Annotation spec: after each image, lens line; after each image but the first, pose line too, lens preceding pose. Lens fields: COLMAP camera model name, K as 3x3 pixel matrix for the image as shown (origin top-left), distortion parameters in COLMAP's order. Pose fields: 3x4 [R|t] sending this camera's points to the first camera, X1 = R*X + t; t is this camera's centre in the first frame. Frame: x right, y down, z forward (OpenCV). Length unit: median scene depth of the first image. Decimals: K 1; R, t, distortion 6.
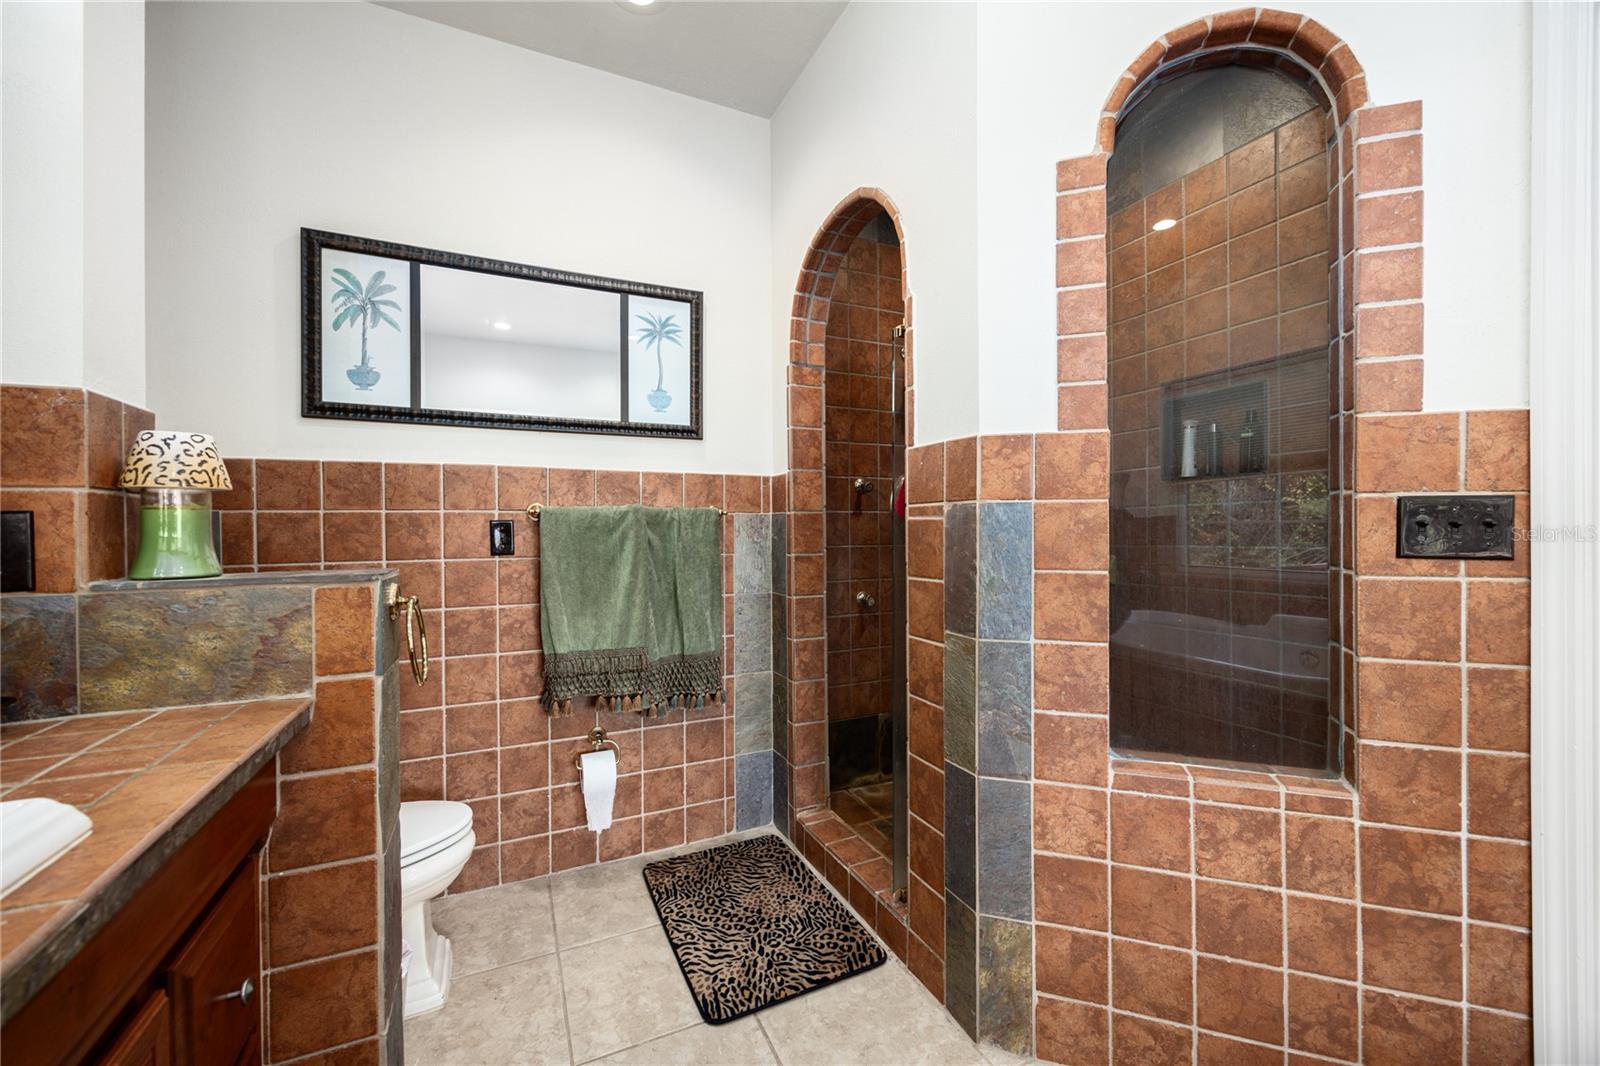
lens RADIAL K [[624.5, 0, 805.1], [0, 624.5, 529.7], [0, 0, 1]] dist [-0.003317, -0.000129]
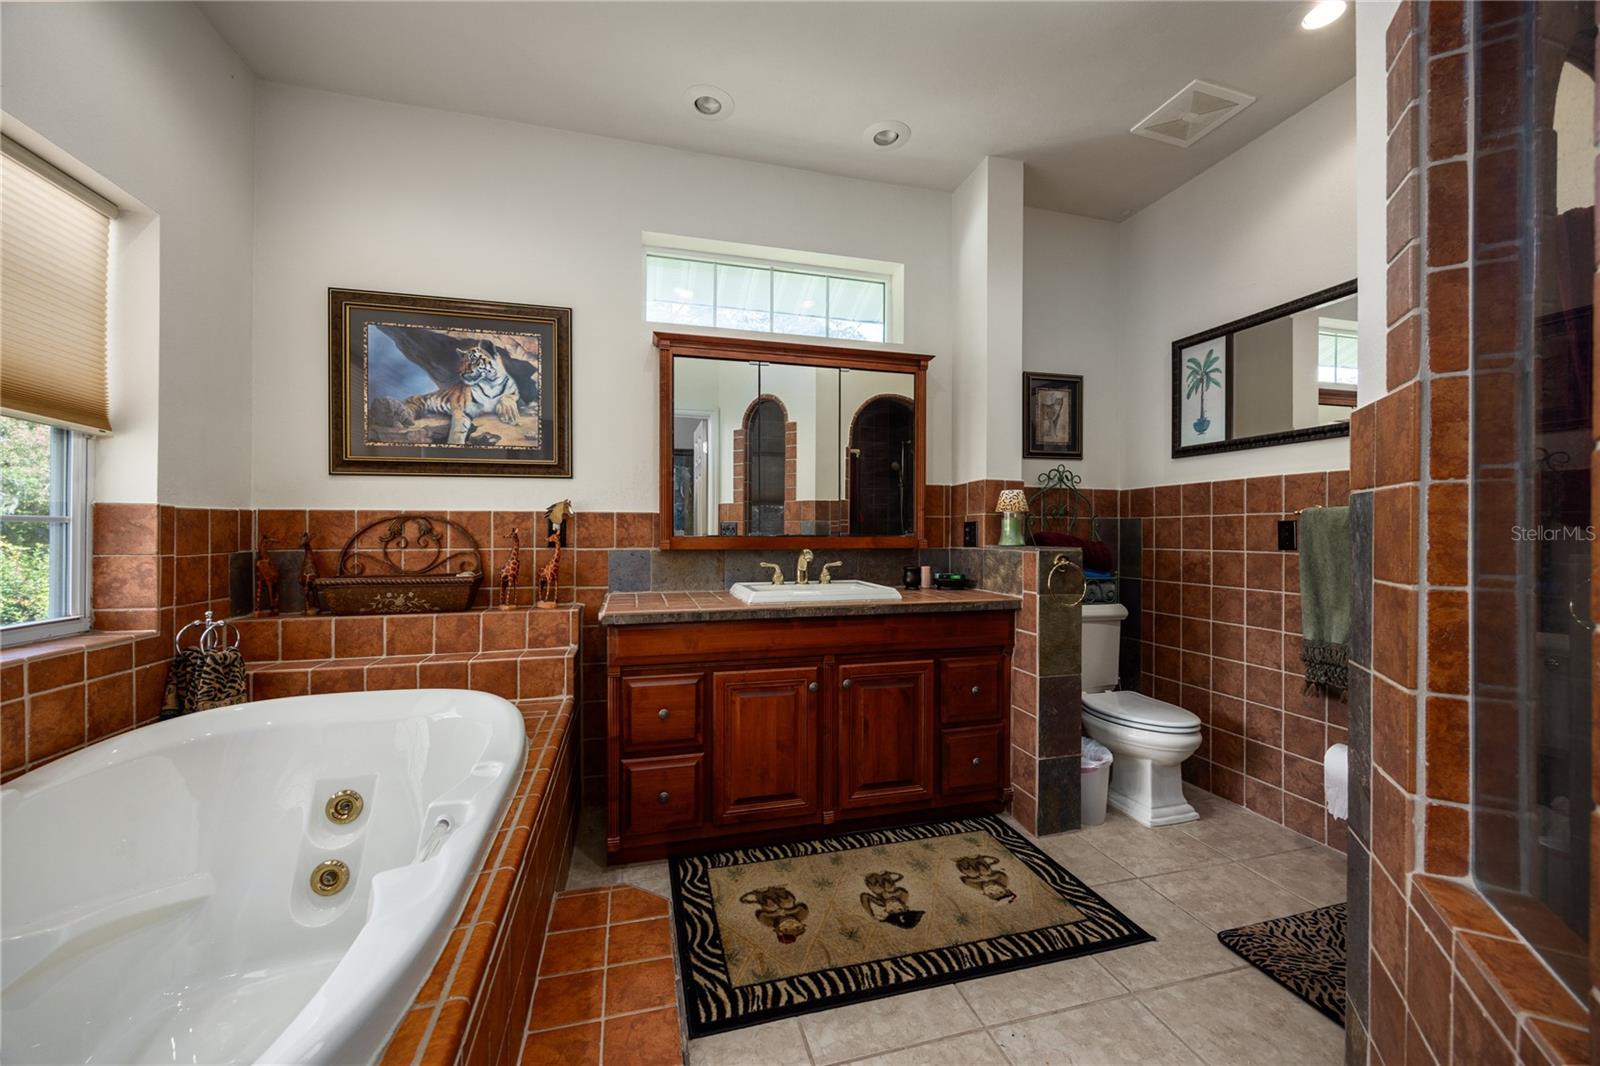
lens RADIAL K [[624.5, 0, 799.7], [0, 624.5, 528.1], [0, 0, 1]] dist [-0.003317, -0.000129]
pose [[-0.182807, 0.000381, -0.983149, 0.913433], [-0.004489, 0.999989, 0.001222, 0.002130], [0.983139, 0.004636, -0.182804, 0.324805]]
